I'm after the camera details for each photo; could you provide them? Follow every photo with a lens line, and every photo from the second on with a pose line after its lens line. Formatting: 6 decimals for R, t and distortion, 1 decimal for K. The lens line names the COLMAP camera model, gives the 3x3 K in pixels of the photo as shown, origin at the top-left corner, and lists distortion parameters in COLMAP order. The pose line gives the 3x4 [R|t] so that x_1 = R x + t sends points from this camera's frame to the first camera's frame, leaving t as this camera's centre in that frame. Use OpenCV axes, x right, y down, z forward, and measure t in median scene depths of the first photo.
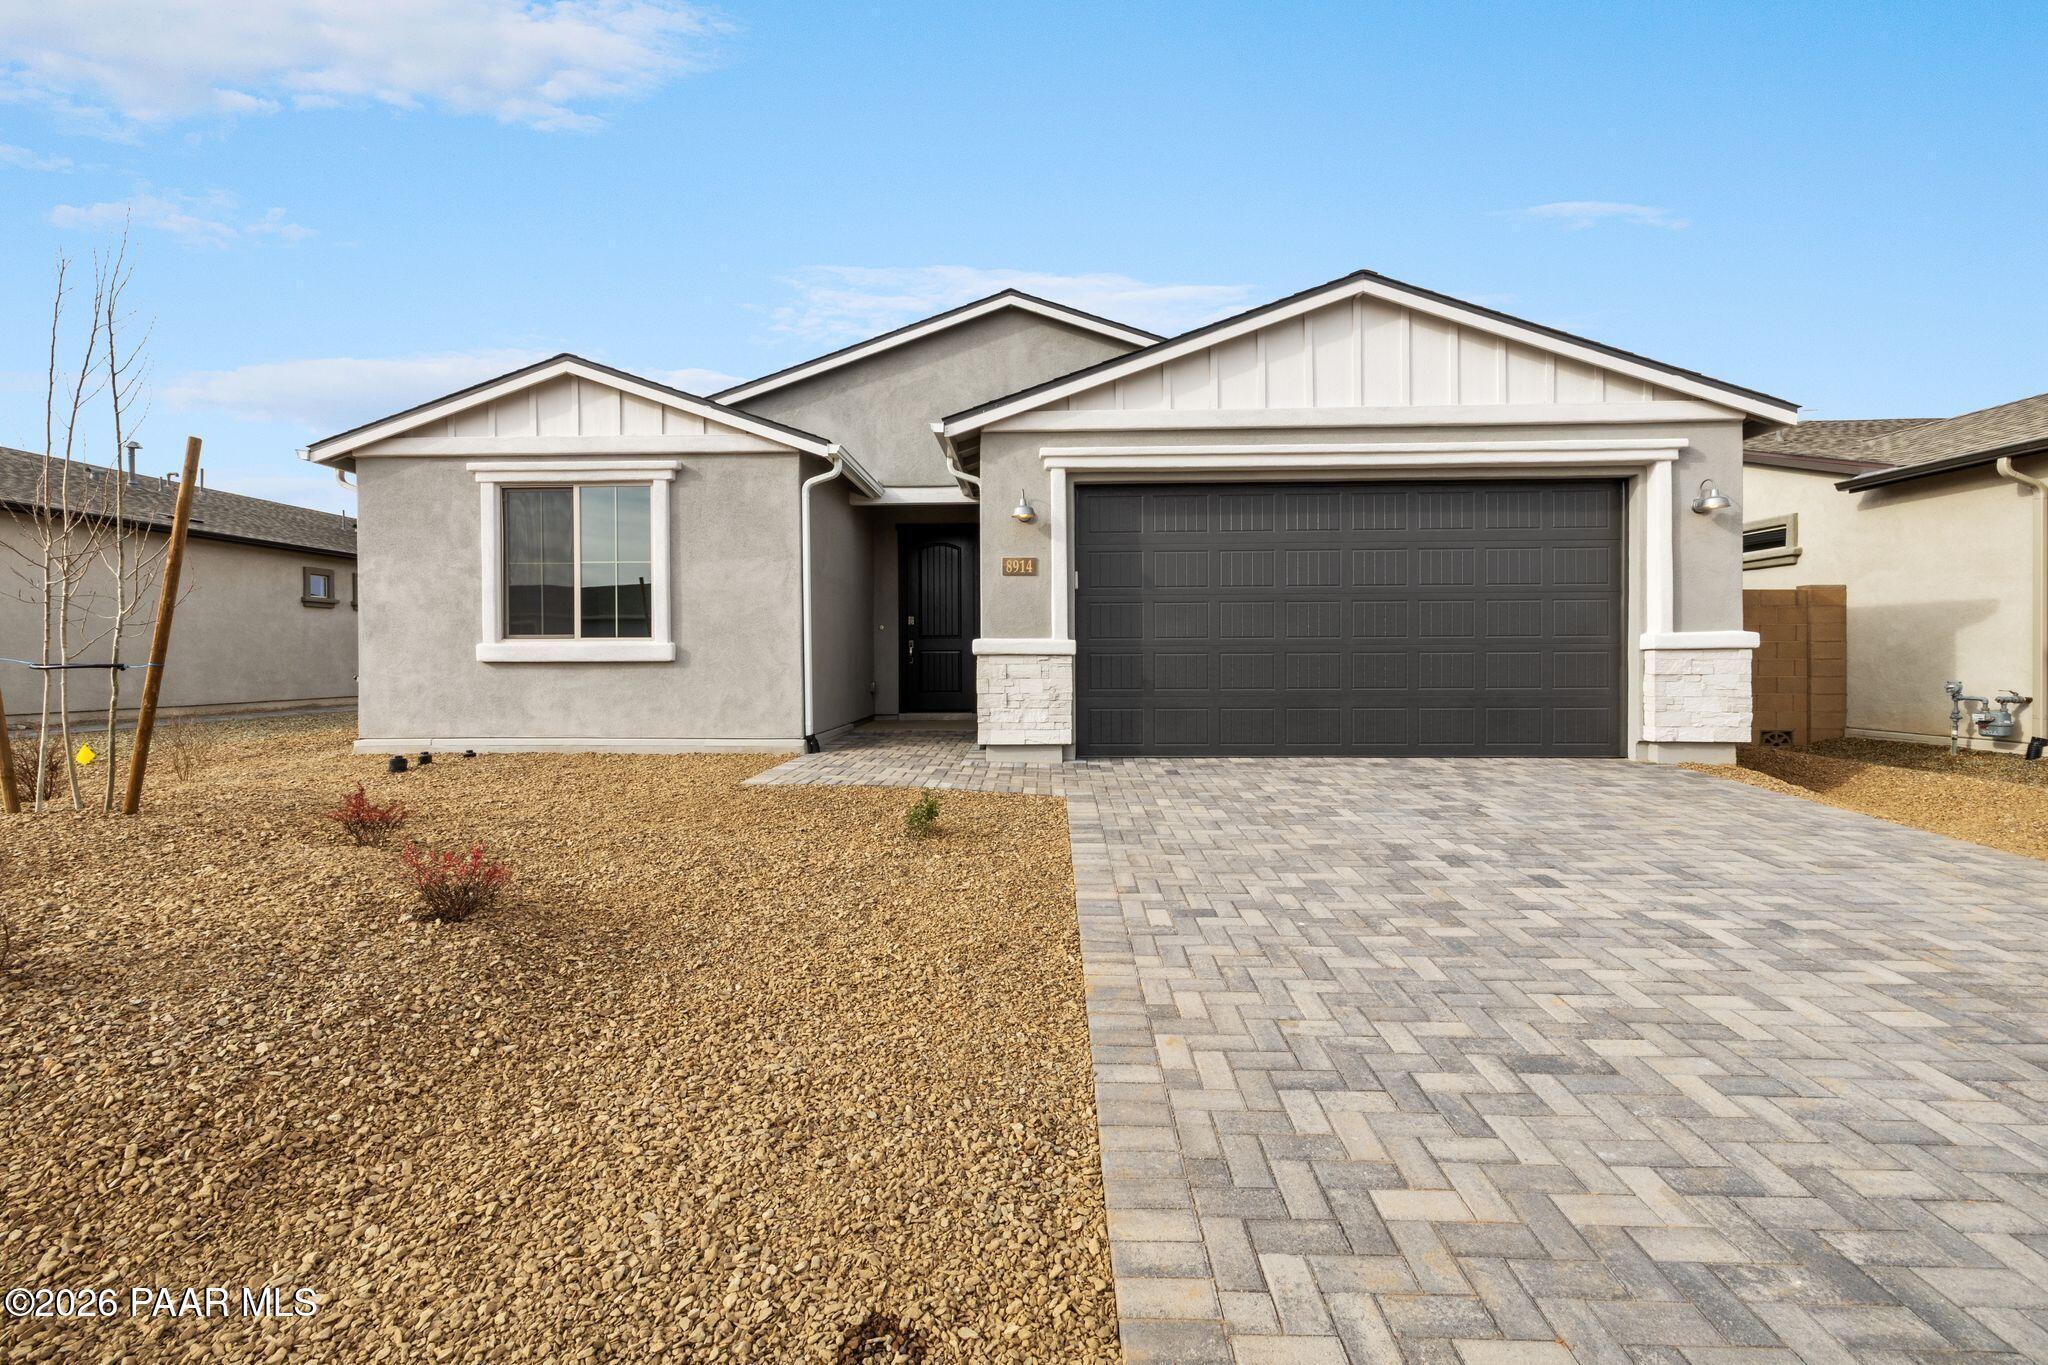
lens RADIAL K [[885.6, 0, 1019.2], [0, 885.6, 670.3], [0, 0, 1]] dist [0.008299, -0.000495]
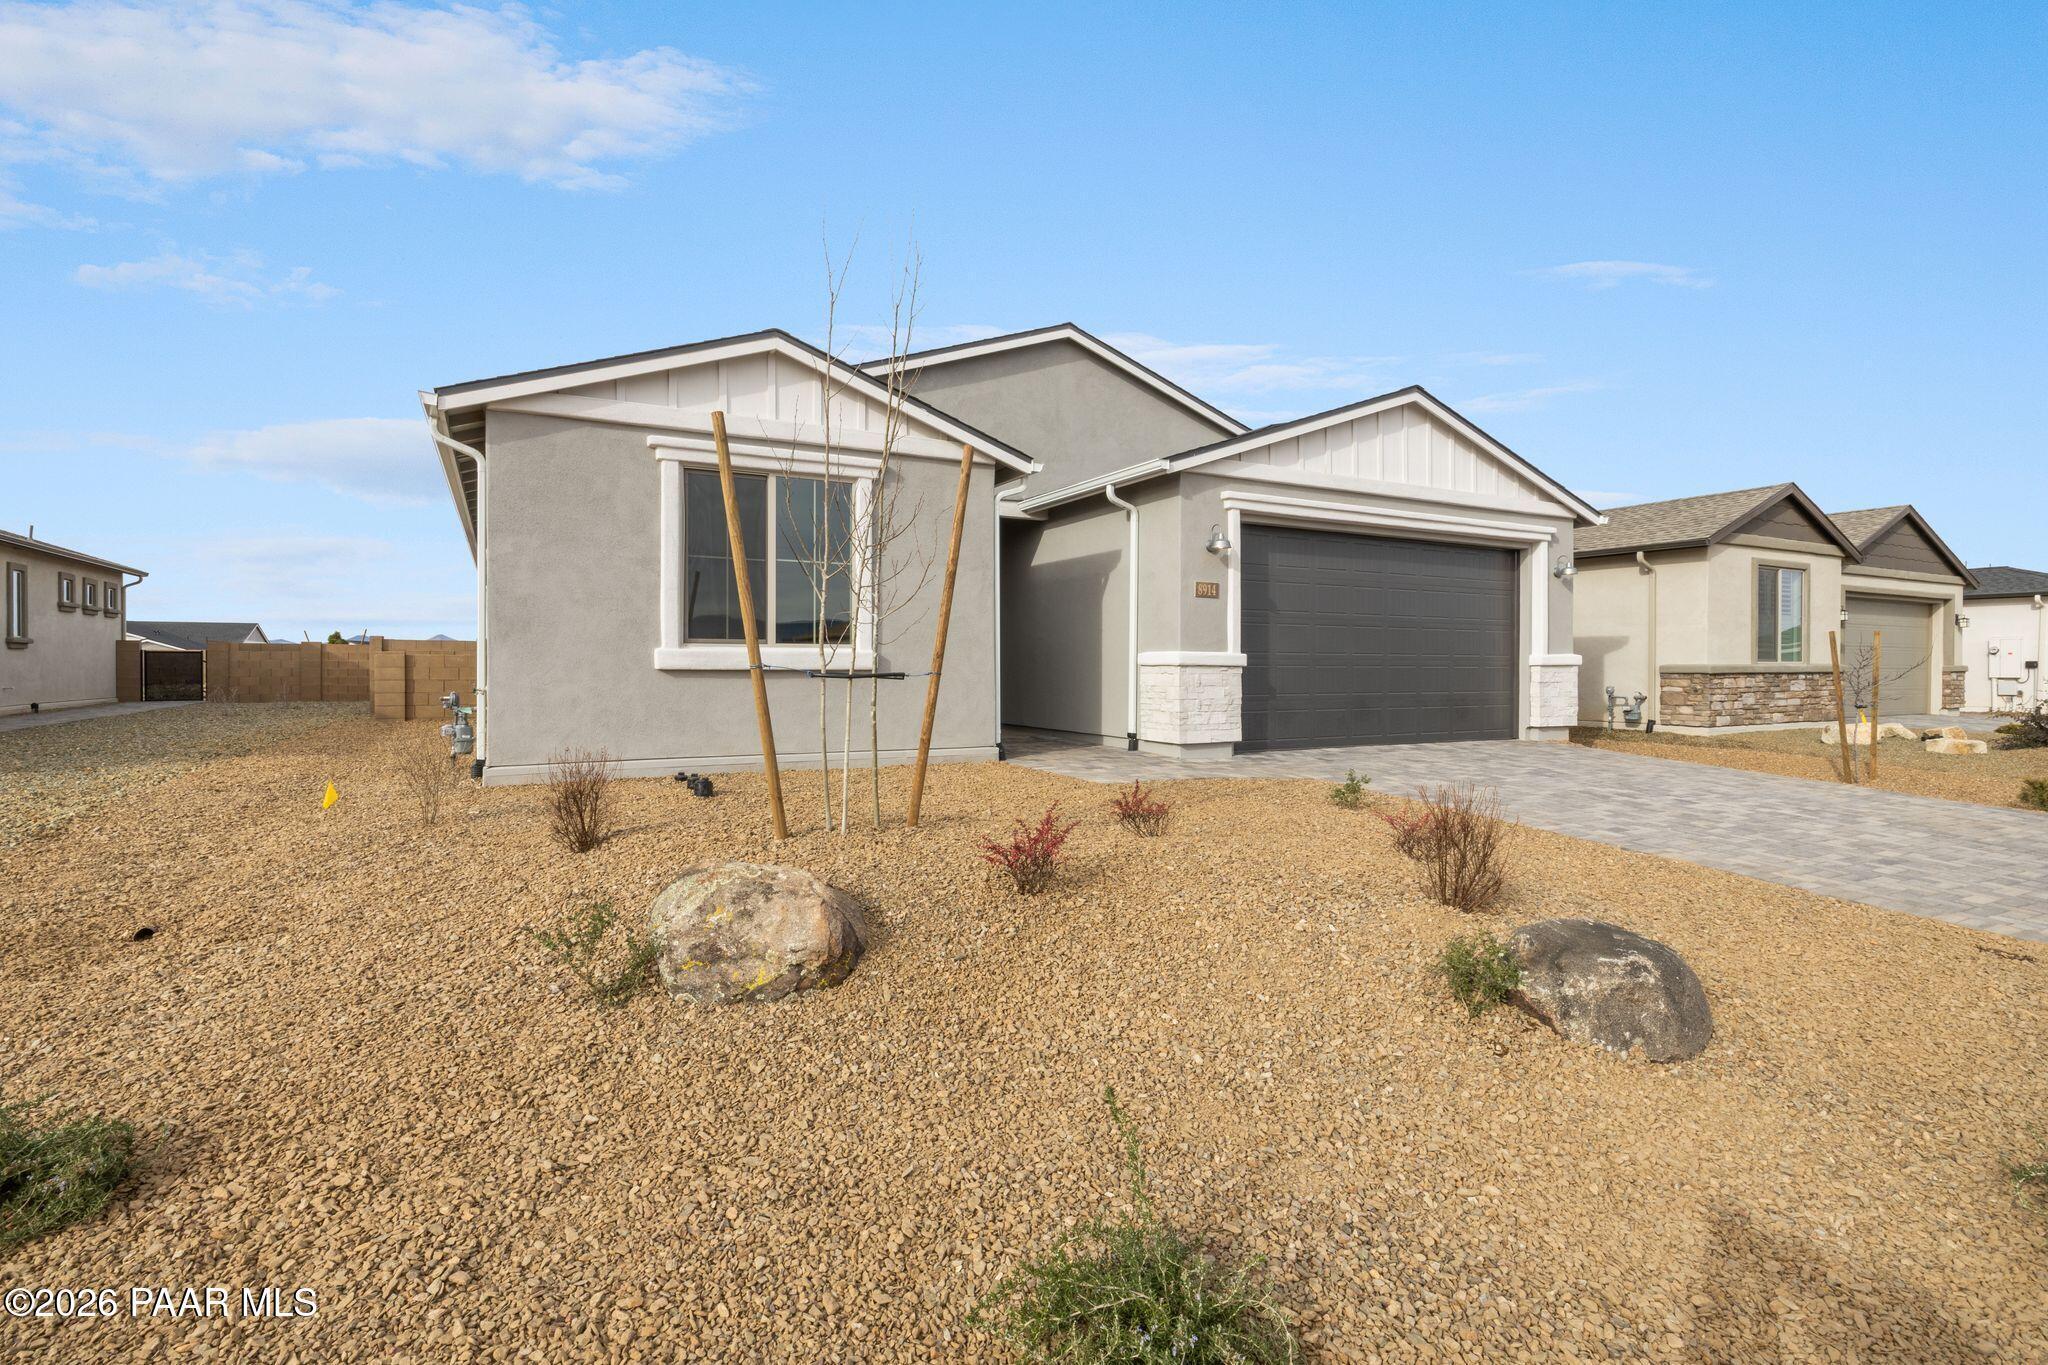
lens RADIAL K [[998.7, 0, 1026.6], [0, 998.7, 682.8], [0, 0, 1]] dist [-0.002927, 0.000050]
pose [[0.857786, -0.001320, 0.514005, -0.842197], [0.002775, 0.999994, -0.002062, 0.006351], [-0.513999, 0.003195, 0.857785, -0.001864]]
